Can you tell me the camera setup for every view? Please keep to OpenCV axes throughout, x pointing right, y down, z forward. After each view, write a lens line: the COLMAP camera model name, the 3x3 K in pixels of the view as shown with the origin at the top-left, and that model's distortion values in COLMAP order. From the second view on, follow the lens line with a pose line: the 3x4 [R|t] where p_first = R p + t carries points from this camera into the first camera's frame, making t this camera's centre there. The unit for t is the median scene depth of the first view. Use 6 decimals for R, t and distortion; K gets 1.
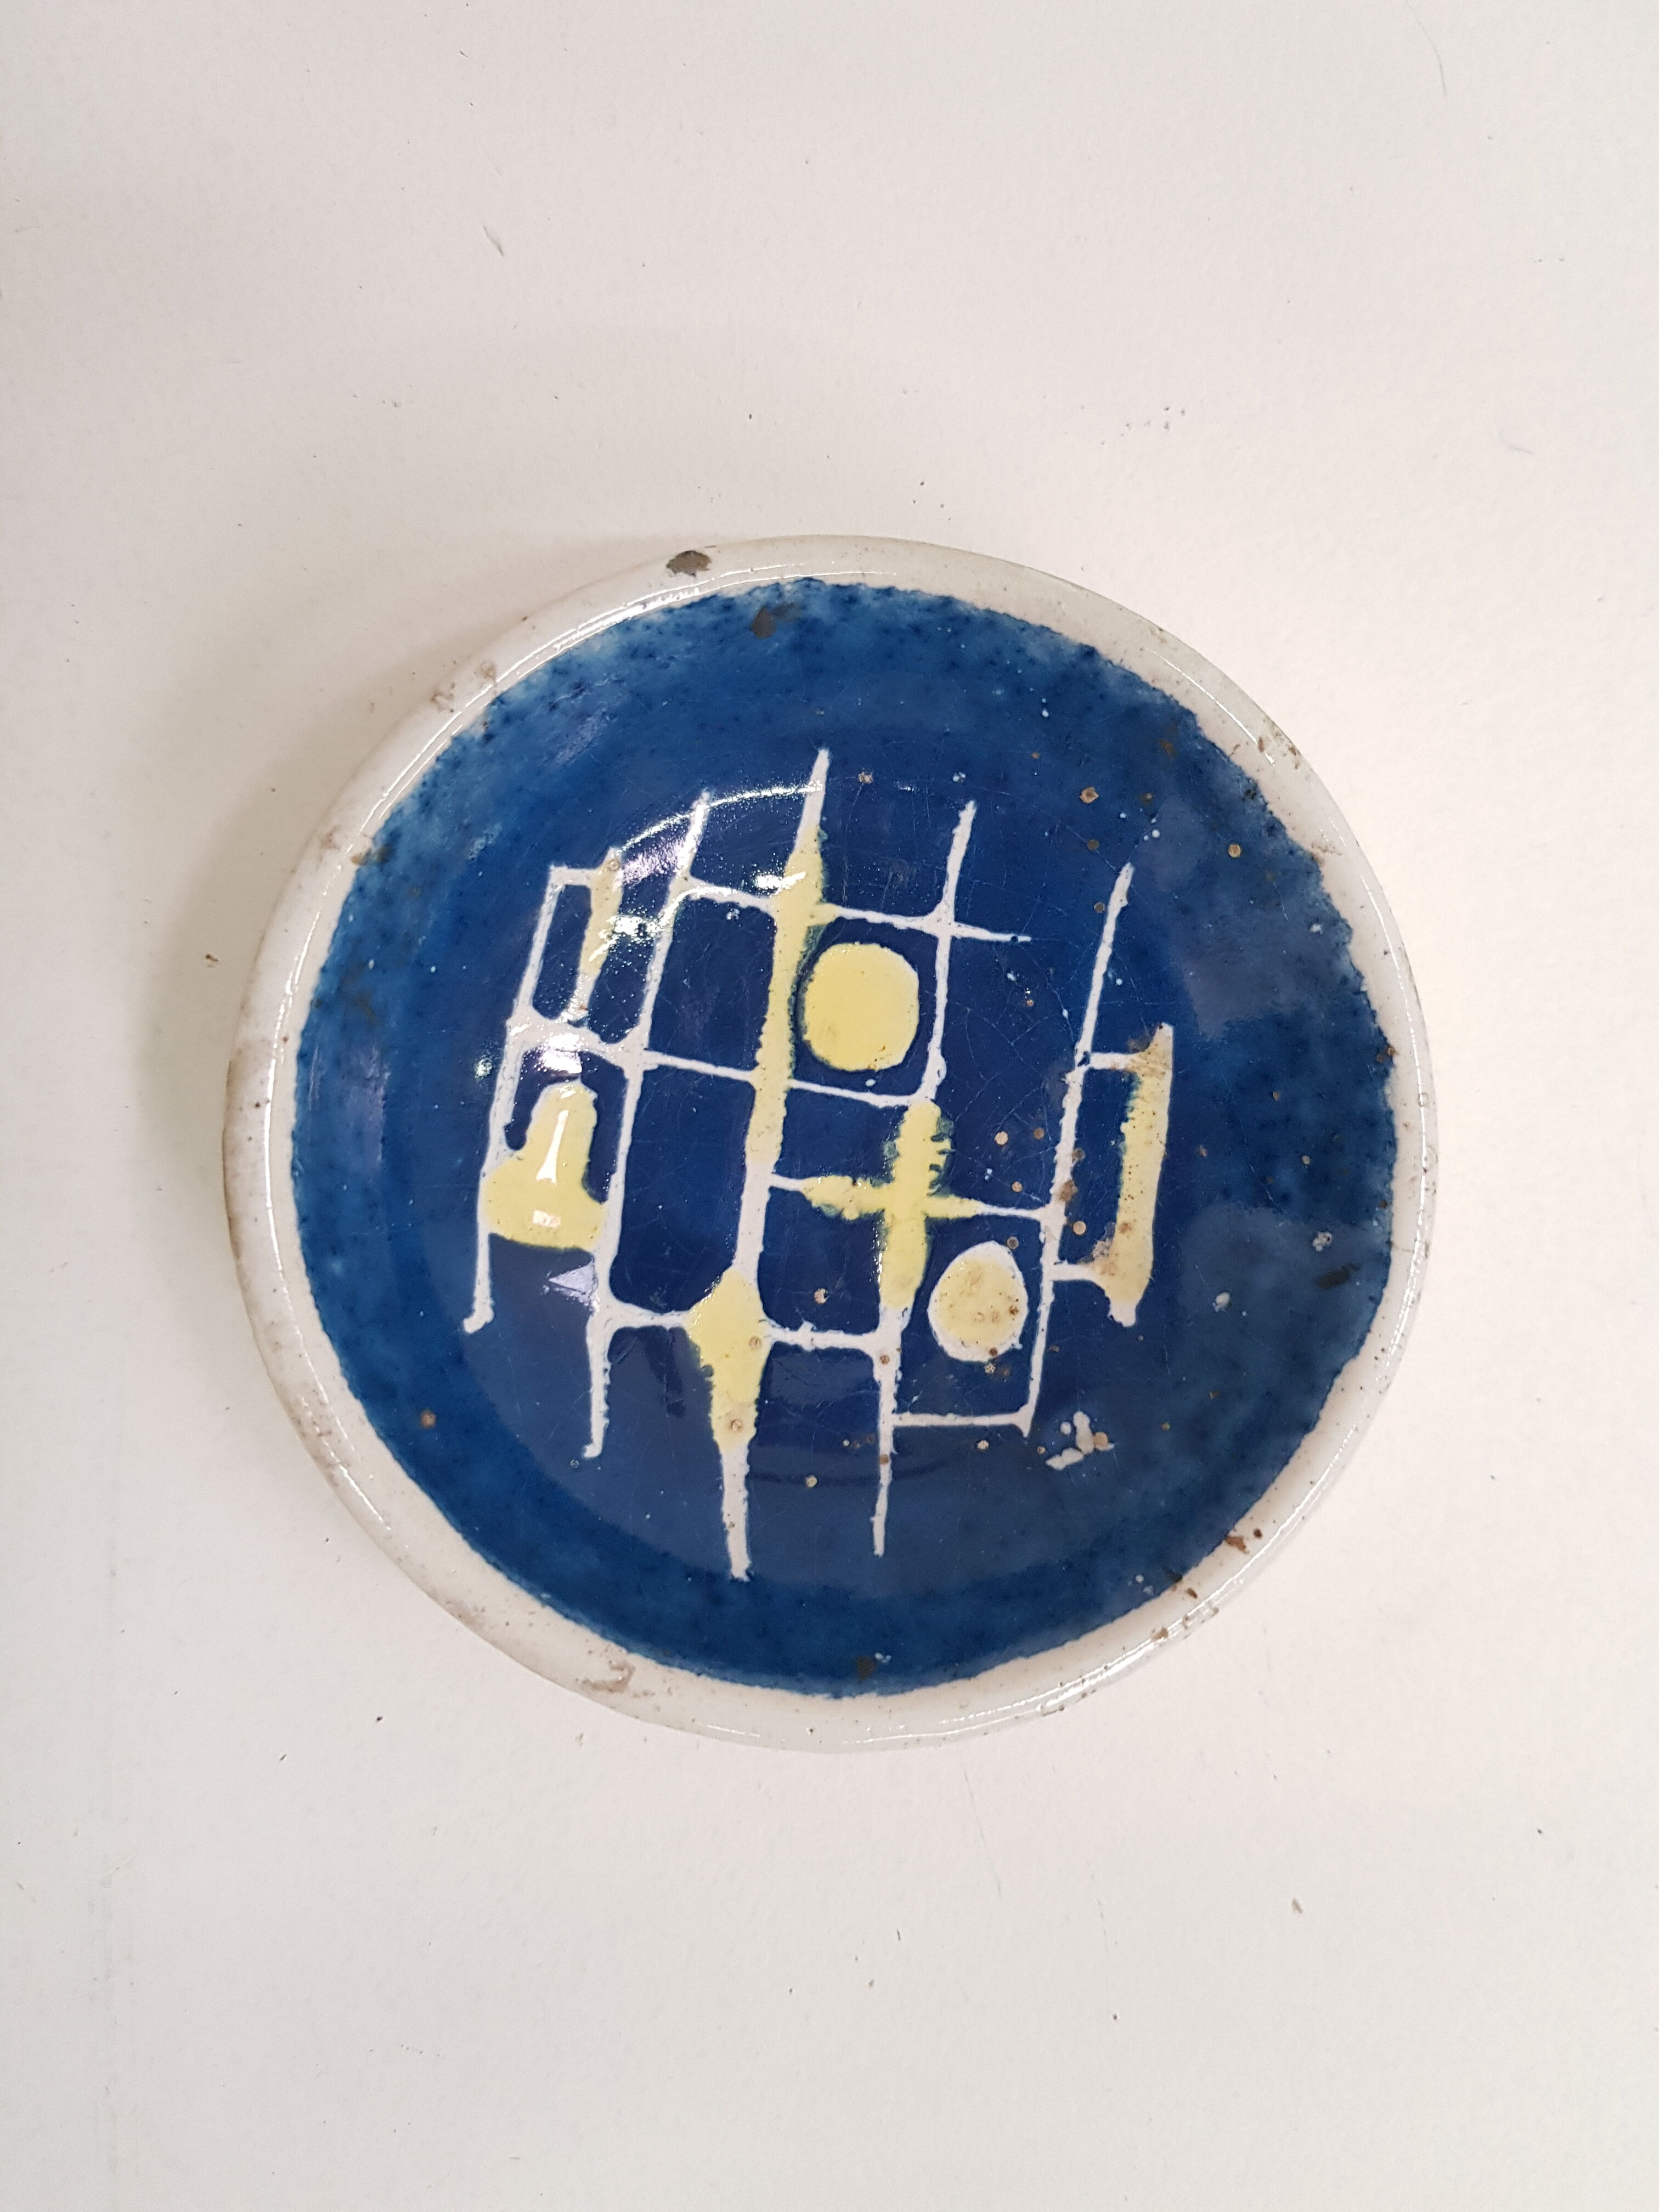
lens RADIAL K [[1758.1, 0, 863.7], [0, 1758.1, 1085.4], [0, 0, 1]] dist [0.042415, -0.003127]
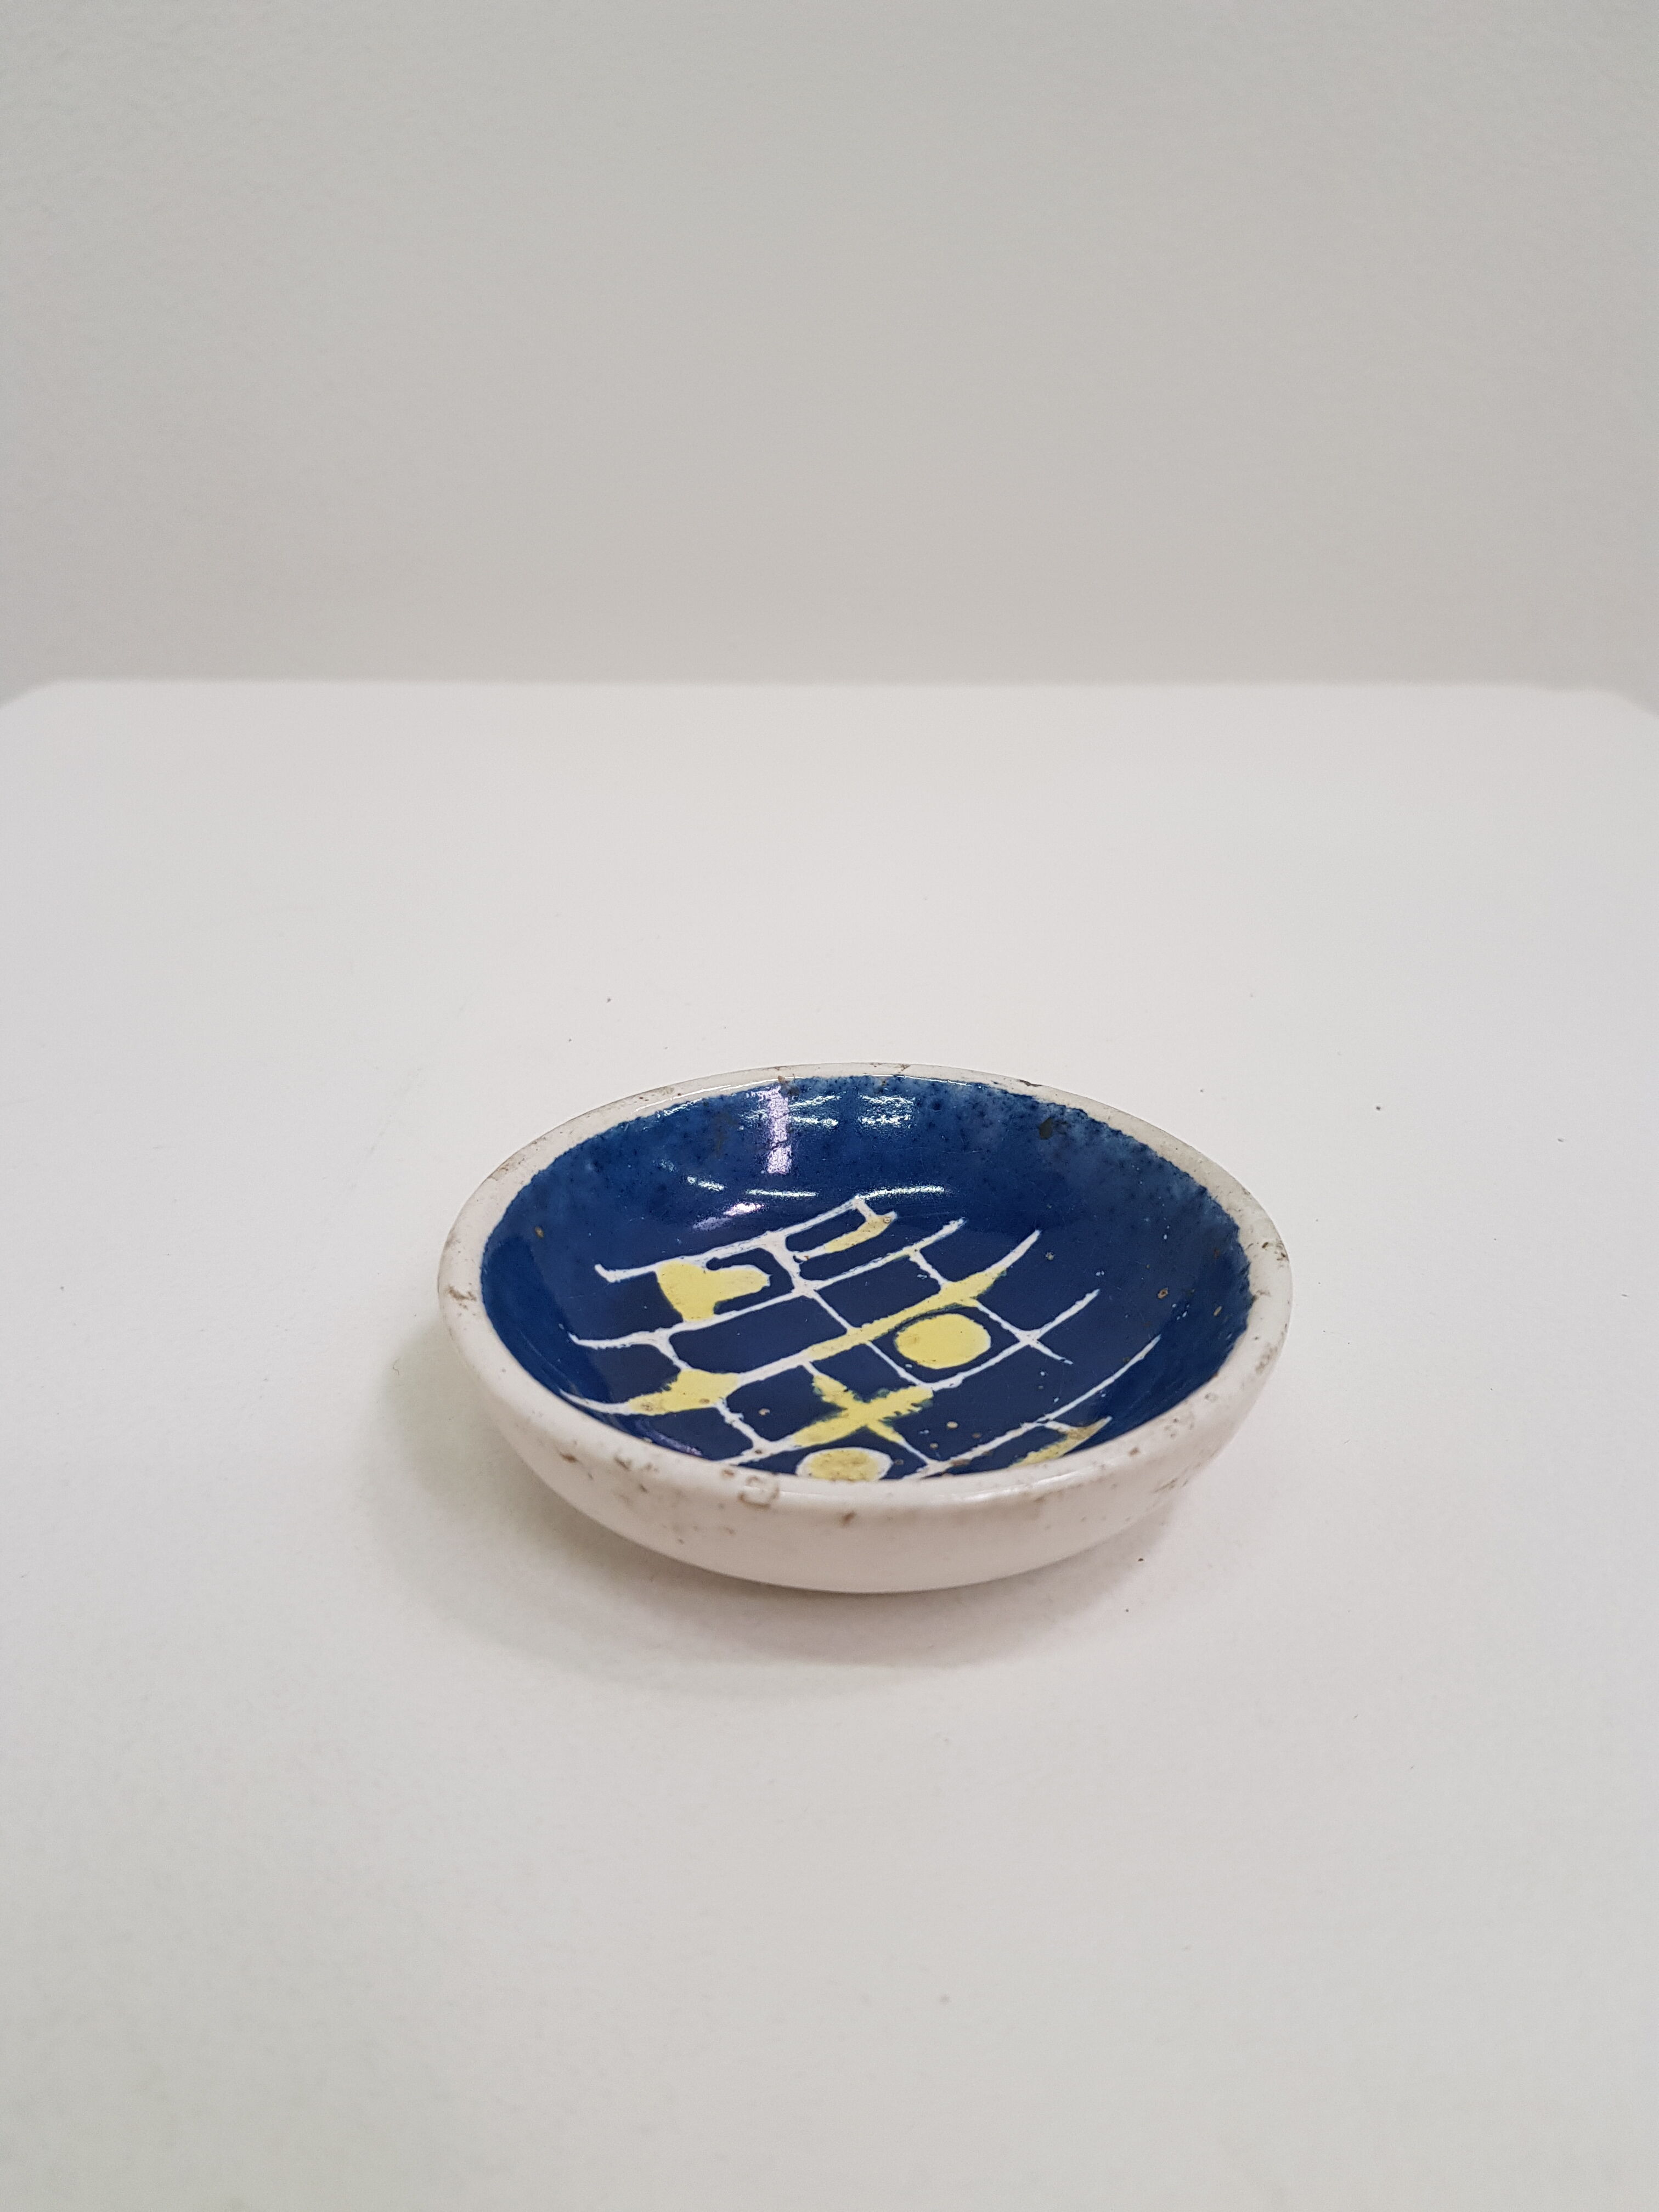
lens RADIAL K [[1775.1, 0, 829.5], [0, 1775.1, 1106.0], [0, 0, 1]] dist [-0.002128, -0.000890]
pose [[0.667223, 0.171956, -0.724738, 0.916487], [-0.736112, 0.300890, -0.606303, 0.809567], [0.113810, 0.938028, 0.327340, 0.368372]]
